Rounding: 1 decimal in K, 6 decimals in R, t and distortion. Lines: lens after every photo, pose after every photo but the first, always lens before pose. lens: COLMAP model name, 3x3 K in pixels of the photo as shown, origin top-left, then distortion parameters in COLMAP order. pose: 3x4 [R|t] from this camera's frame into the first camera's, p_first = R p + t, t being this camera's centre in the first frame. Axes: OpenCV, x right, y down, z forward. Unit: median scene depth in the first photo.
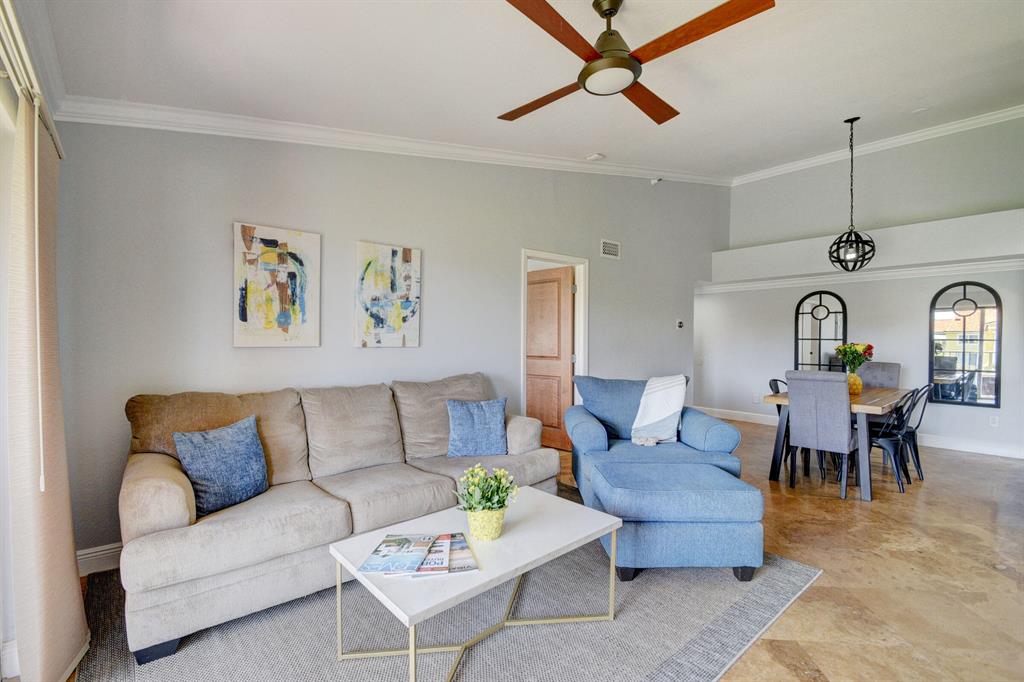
lens RADIAL K [[452.9, 0, 512.0], [0, 452.9, 341.0], [0, 0, 1]] dist [-0.002544, -0.000338]
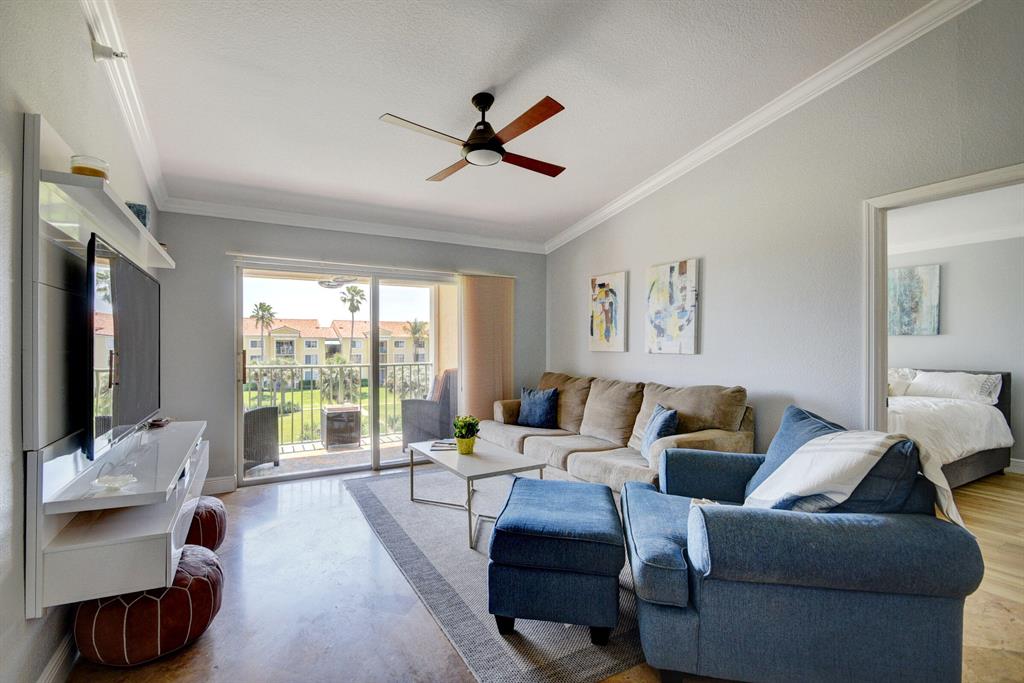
lens RADIAL K [[452.9, 0, 512.0], [0, 452.9, 341.5], [0, 0, 1]] dist [-0.002544, -0.000338]
pose [[-0.179908, -0.002708, -0.983680, 1.039327], [0.001091, 0.999995, -0.002952, -0.015619], [0.983683, -0.001605, -0.179904, 0.932312]]
